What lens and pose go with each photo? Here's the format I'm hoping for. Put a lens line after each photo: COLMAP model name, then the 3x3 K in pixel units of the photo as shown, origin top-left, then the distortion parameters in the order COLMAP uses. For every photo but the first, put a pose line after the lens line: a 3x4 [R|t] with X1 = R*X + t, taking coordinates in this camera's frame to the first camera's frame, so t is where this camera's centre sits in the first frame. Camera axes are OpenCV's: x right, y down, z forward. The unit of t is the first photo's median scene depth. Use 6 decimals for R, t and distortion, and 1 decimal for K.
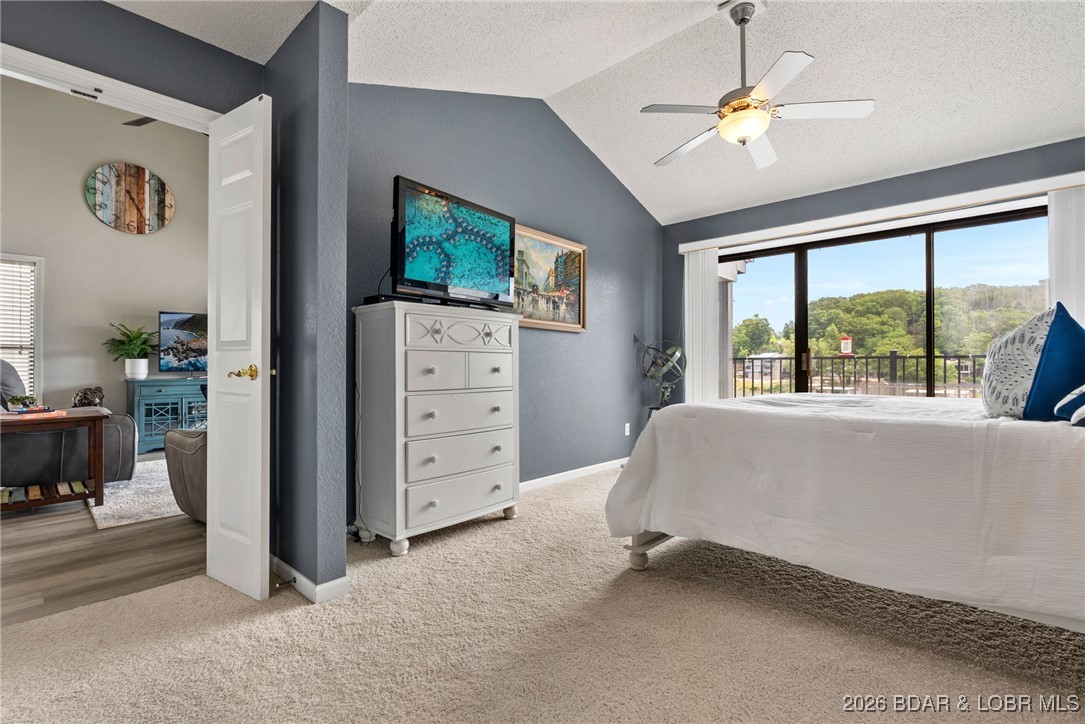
lens RADIAL K [[495.3, 0, 544.4], [0, 495.3, 362.3], [0, 0, 1]] dist [-0.002810, 0.000146]
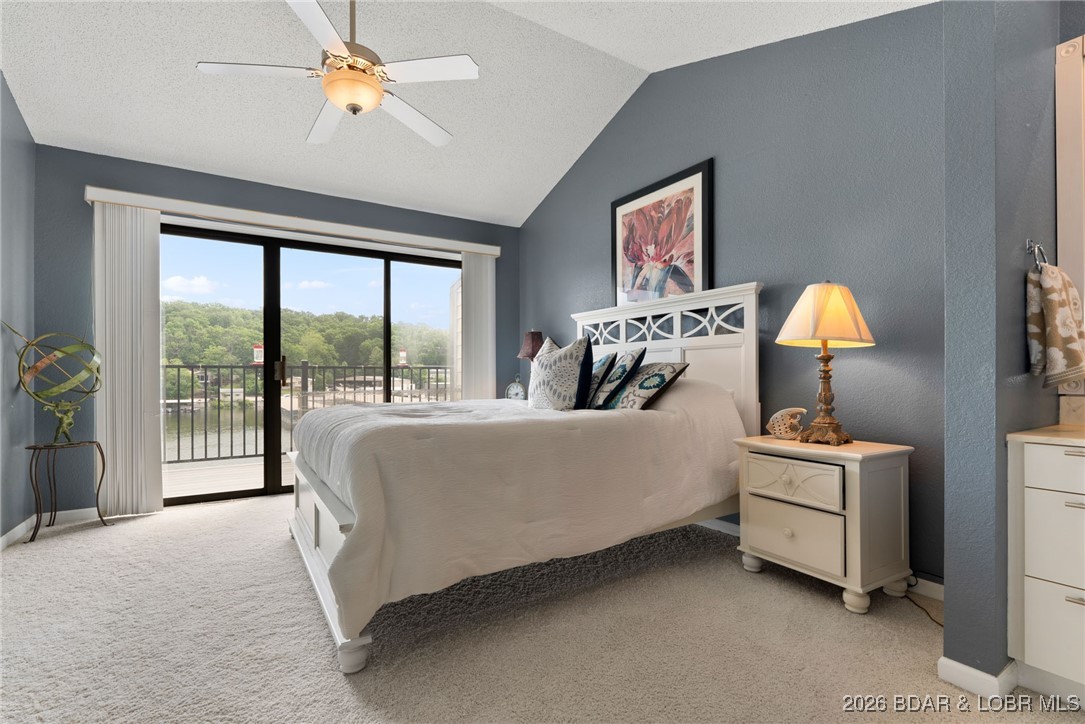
lens RADIAL K [[495.3, 0, 536.6], [0, 495.3, 377.6], [0, 0, 1]] dist [-0.002810, 0.000146]
pose [[0.270618, -0.005306, 0.962672, -0.301251], [-0.005042, 0.999963, 0.006929, 0.004022], [-0.962674, -0.006729, 0.270582, 0.428520]]
